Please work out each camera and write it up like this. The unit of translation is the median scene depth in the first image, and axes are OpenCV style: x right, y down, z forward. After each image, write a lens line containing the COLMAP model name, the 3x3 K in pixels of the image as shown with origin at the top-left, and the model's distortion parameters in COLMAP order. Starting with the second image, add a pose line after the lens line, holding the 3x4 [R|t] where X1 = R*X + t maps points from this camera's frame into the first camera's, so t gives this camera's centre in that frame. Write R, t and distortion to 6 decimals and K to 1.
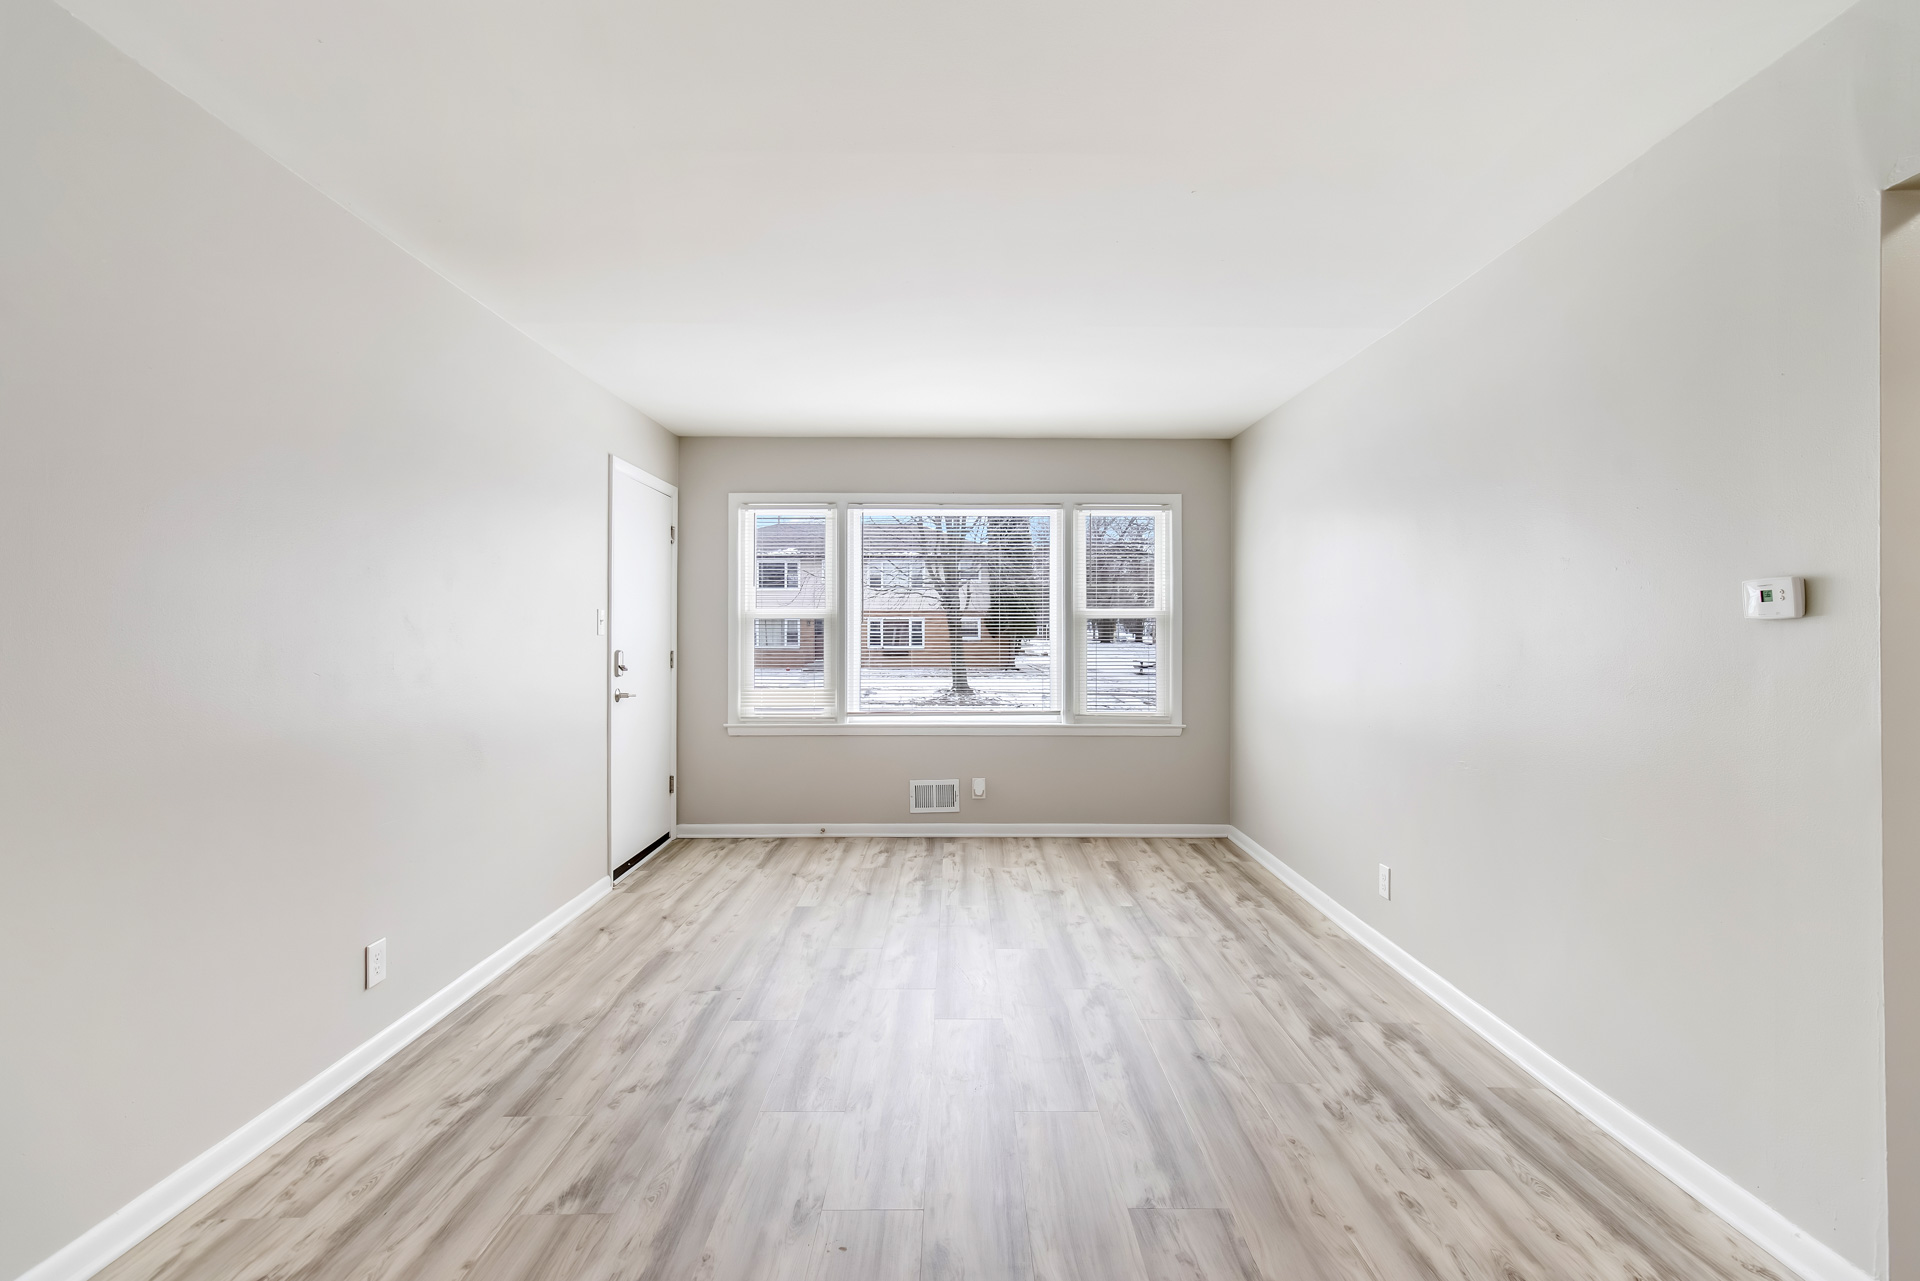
lens RADIAL K [[912.8, 0, 956.5], [0, 912.8, 624.1], [0, 0, 1]] dist [-0.001249, 0.000126]
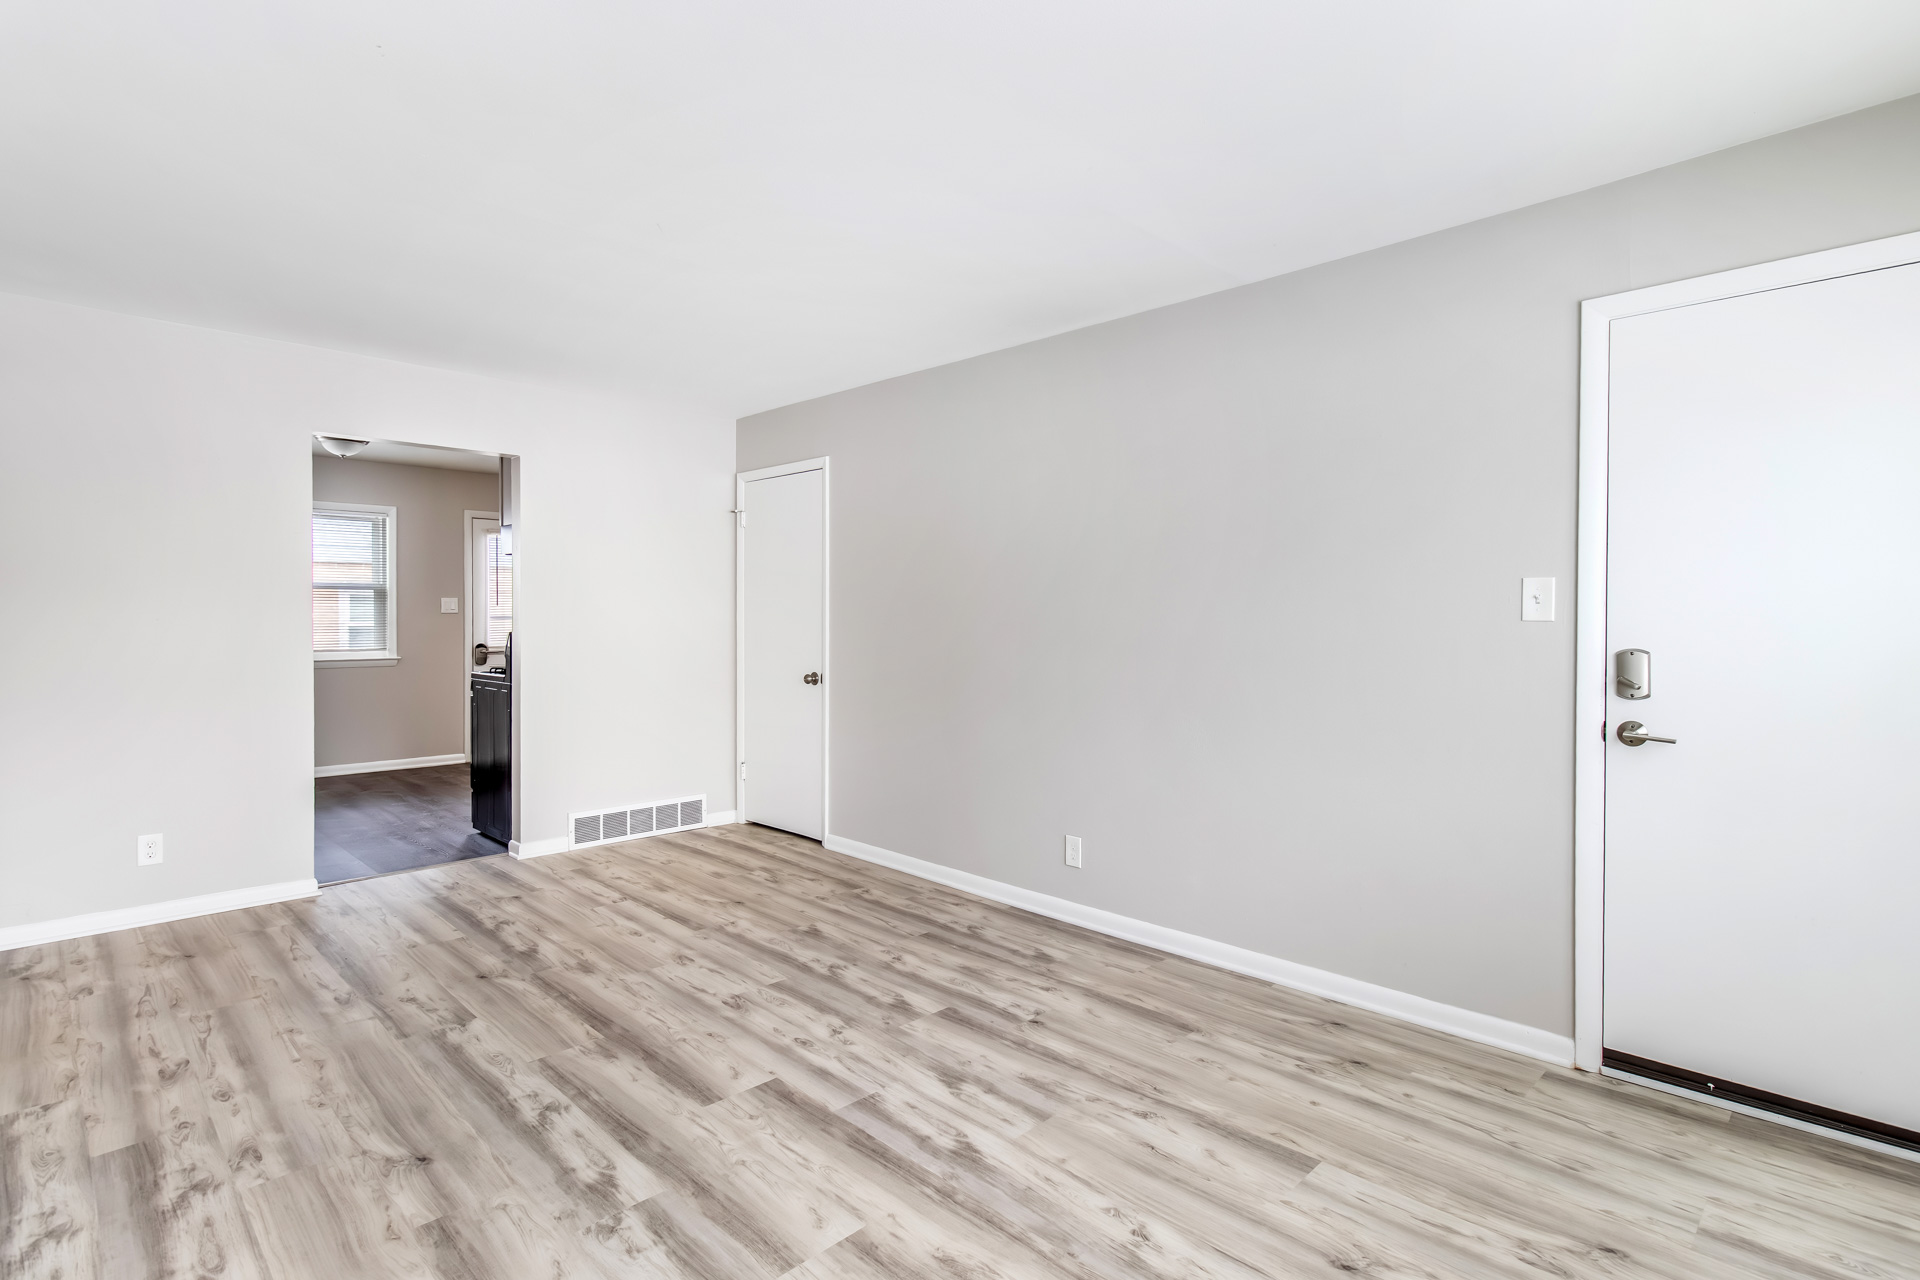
lens RADIAL K [[912.8, 0, 956.5], [0, 912.8, 623.6], [0, 0, 1]] dist [-0.001249, 0.000126]
pose [[-0.703947, 0.000754, -0.710252, 0.346871], [0.004420, 0.999985, -0.003318, 0.015140], [0.710238, -0.005475, -0.703940, 1.305891]]
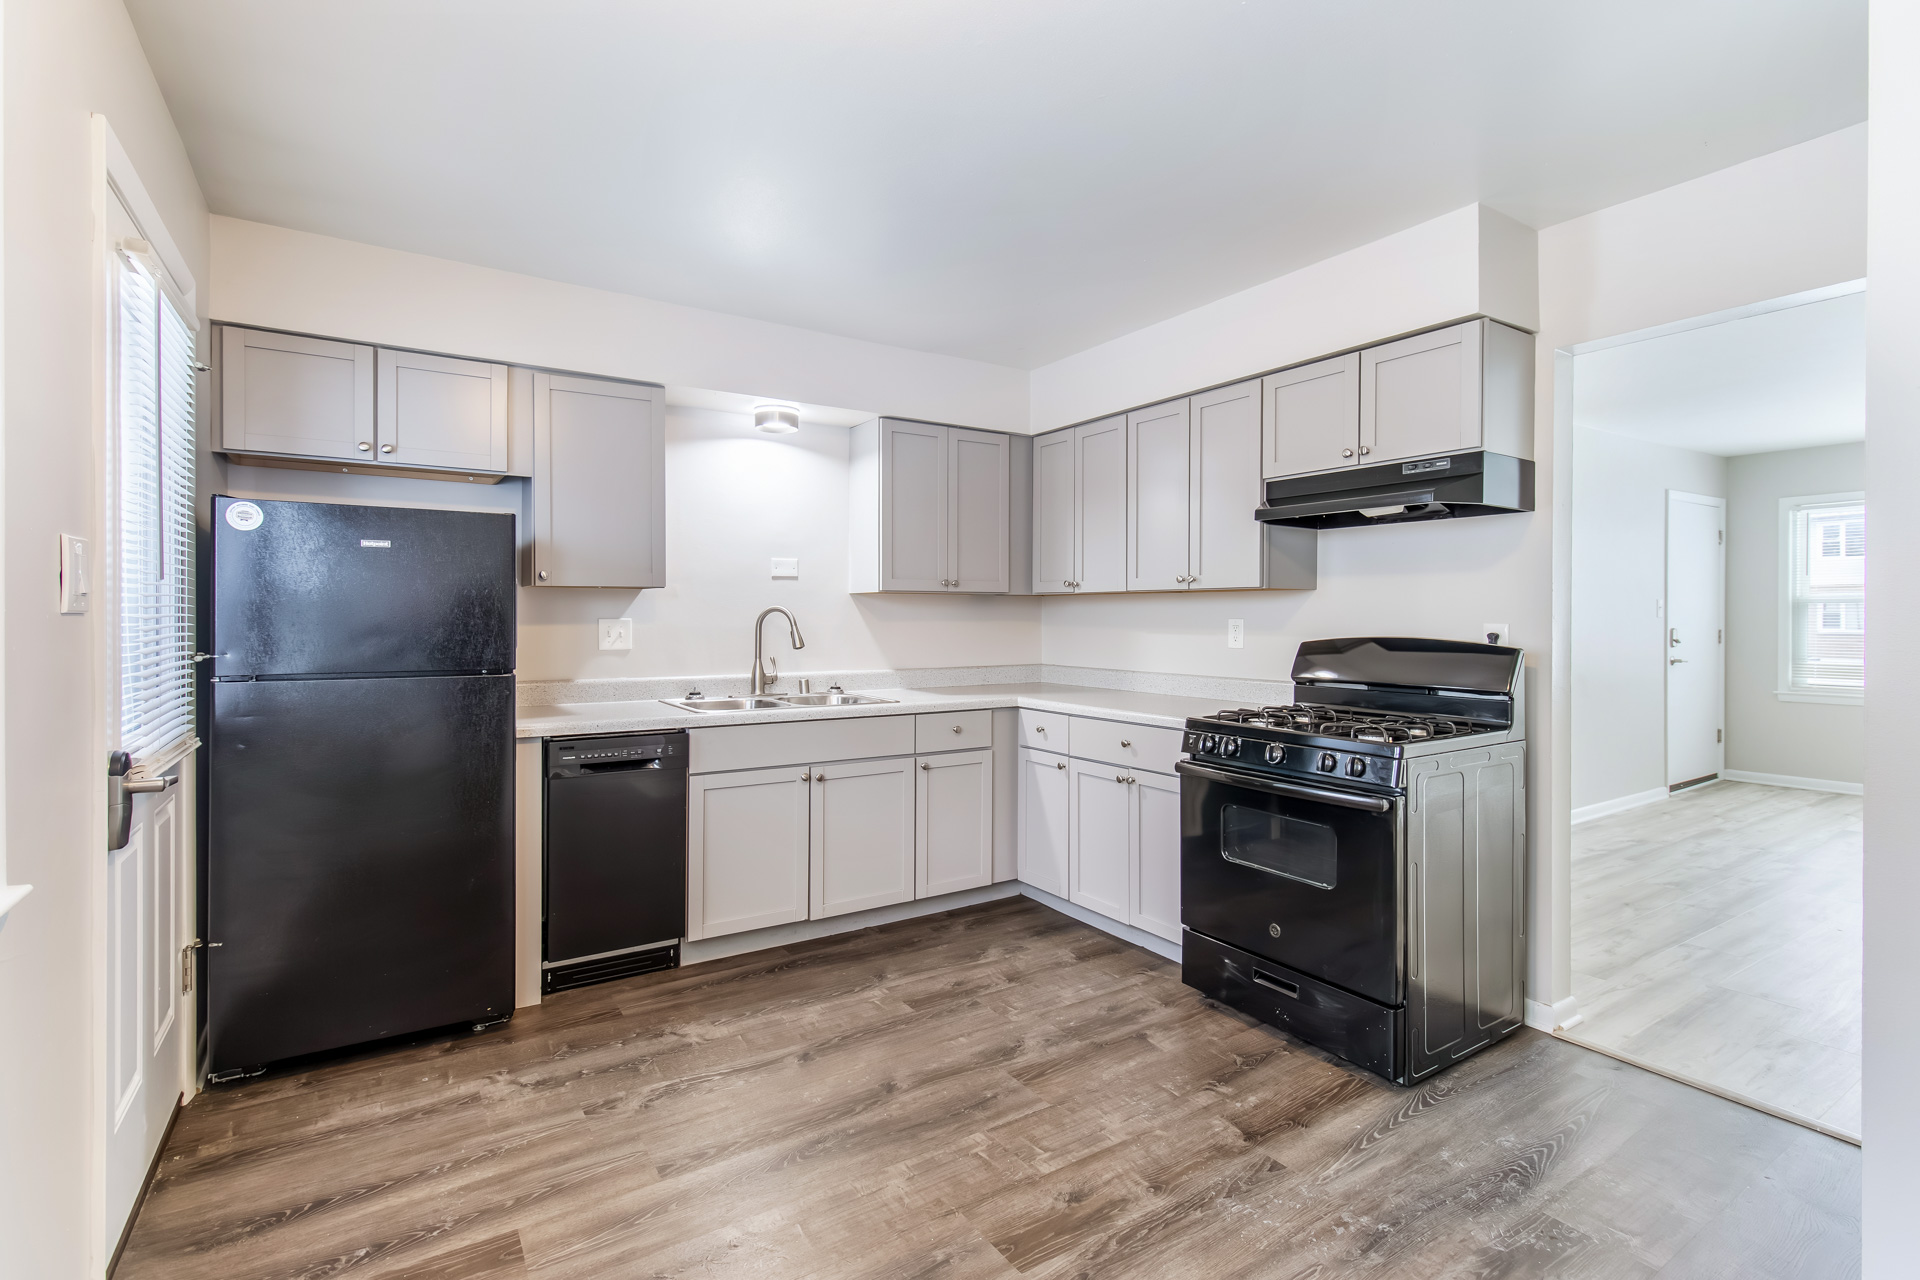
lens RADIAL K [[912.8, 0, 956.5], [0, 912.8, 623.6], [0, 0, 1]] dist [-0.001249, 0.000126]
pose [[0.548629, 0.003854, -0.836057, 0.228917], [0.012340, 0.999843, 0.012707, -0.011662], [0.835975, -0.017288, 0.548495, -0.803995]]
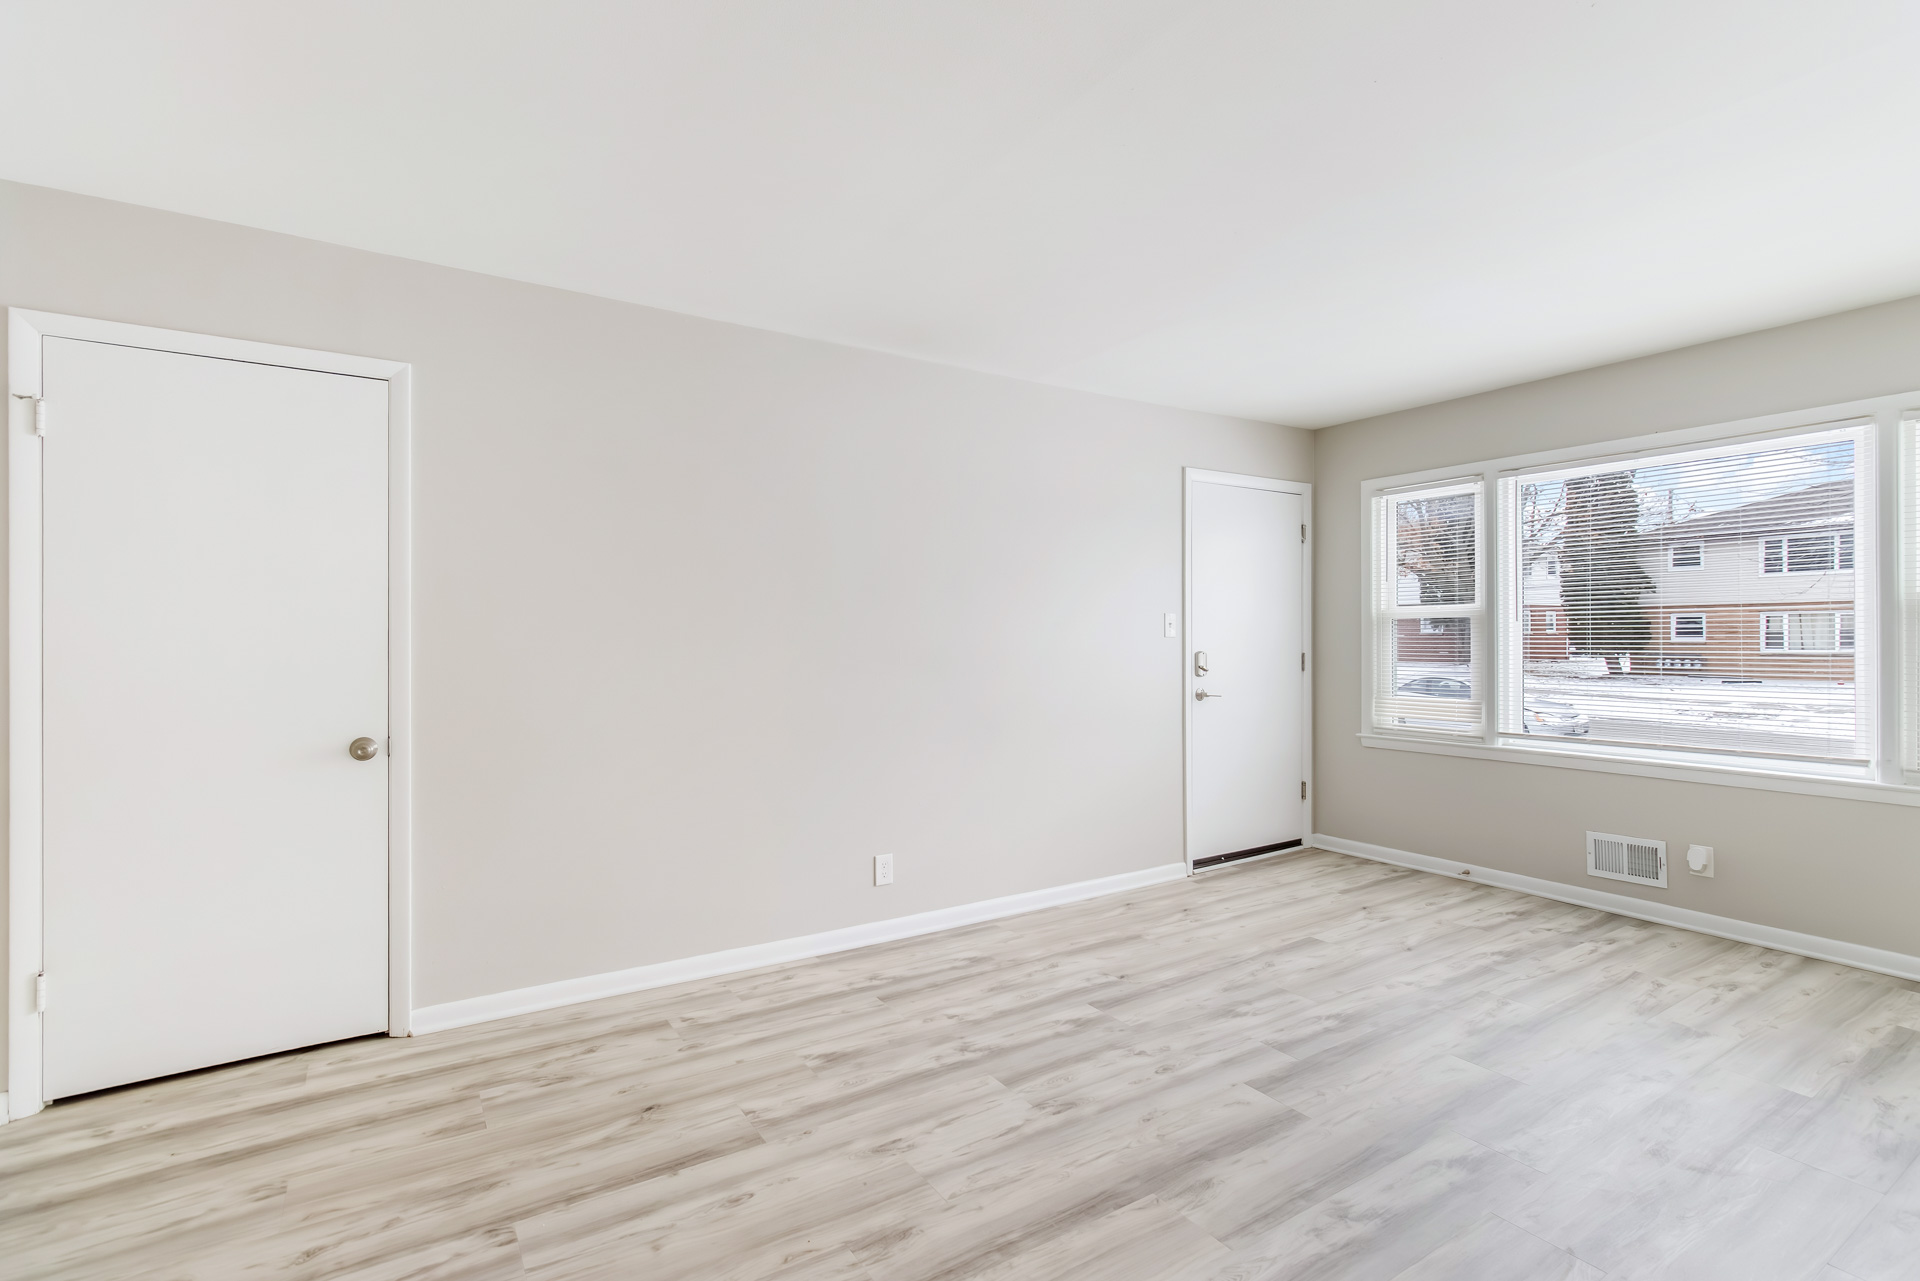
lens RADIAL K [[894.1, 0, 943.4], [0, 894.1, 635.7], [0, 0, 1]] dist [0.000328, 0.000069]
pose [[0.526928, -0.004549, -0.849898, 0.417986], [0.015001, 0.999880, 0.003948, 0.001950], [0.849778, -0.014829, 0.526933, 0.244838]]
